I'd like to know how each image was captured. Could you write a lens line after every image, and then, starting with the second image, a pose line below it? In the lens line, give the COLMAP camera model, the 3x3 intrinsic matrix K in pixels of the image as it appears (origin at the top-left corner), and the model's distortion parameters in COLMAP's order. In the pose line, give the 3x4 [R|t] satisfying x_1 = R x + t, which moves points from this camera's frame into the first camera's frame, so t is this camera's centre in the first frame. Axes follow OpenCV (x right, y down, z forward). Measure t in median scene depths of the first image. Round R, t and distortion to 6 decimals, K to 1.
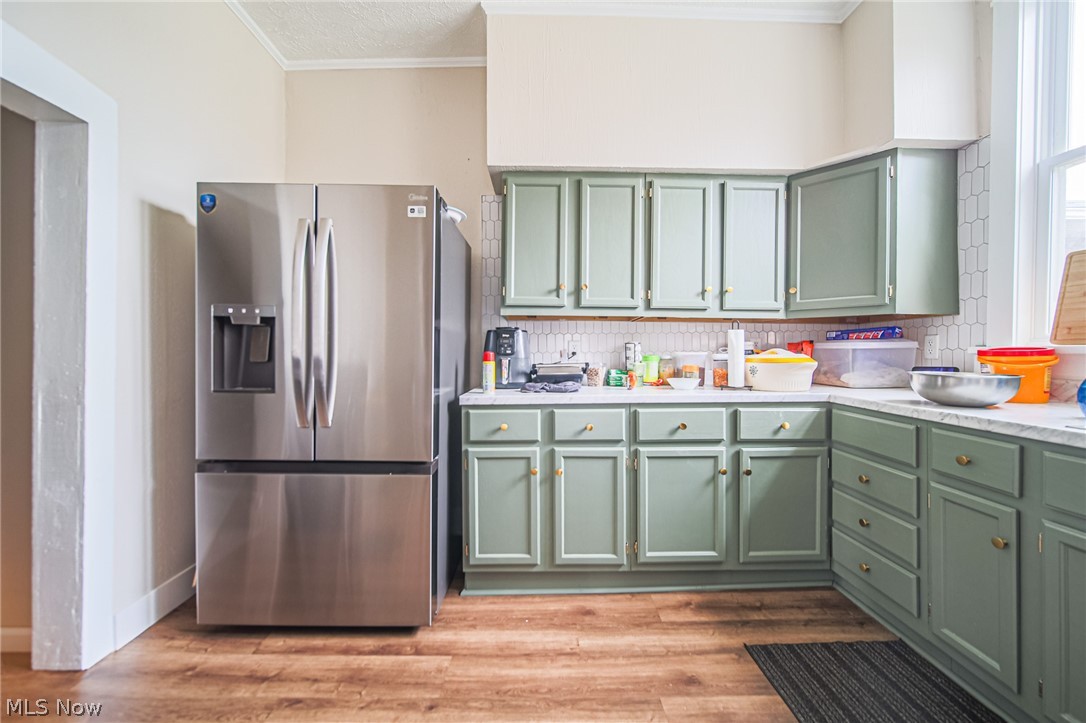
lens RADIAL K [[404.6, 0, 545.2], [0, 404.6, 355.5], [0, 0, 1]] dist [-0.001048, -0.000492]
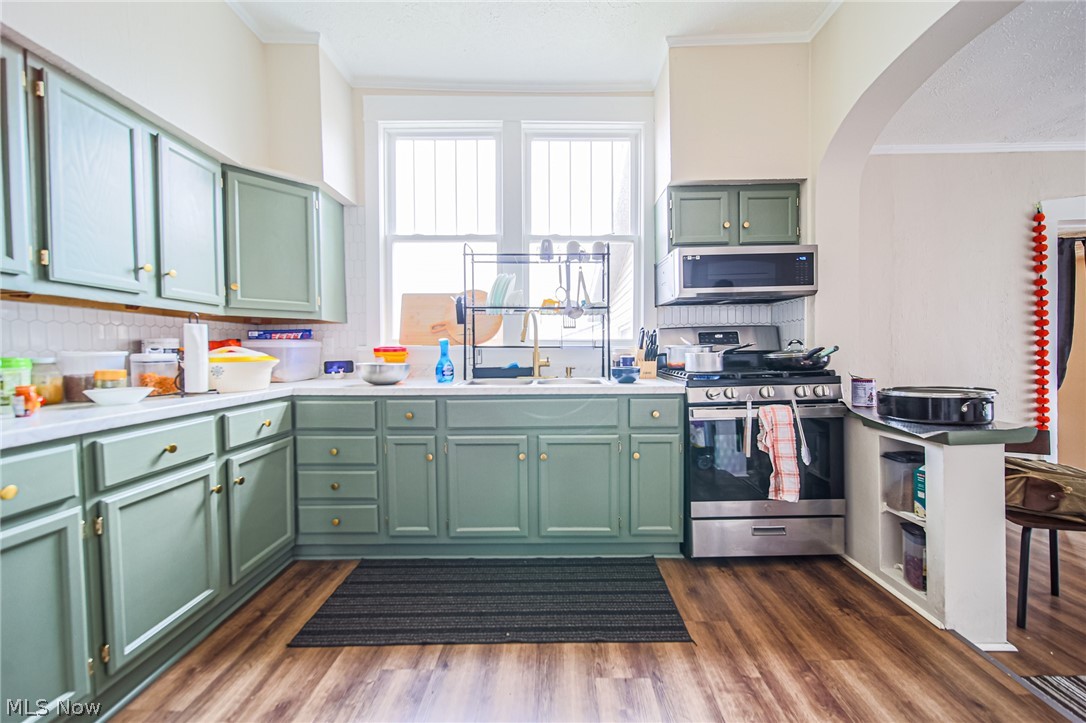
lens RADIAL K [[404.6, 0, 550.4], [0, 404.6, 358.1], [0, 0, 1]] dist [-0.001048, -0.000492]
pose [[0.021712, -0.022288, 0.999516, -0.389533], [0.018851, 0.999583, 0.021880, 0.002725], [-0.999587, 0.018367, 0.022123, 0.267502]]
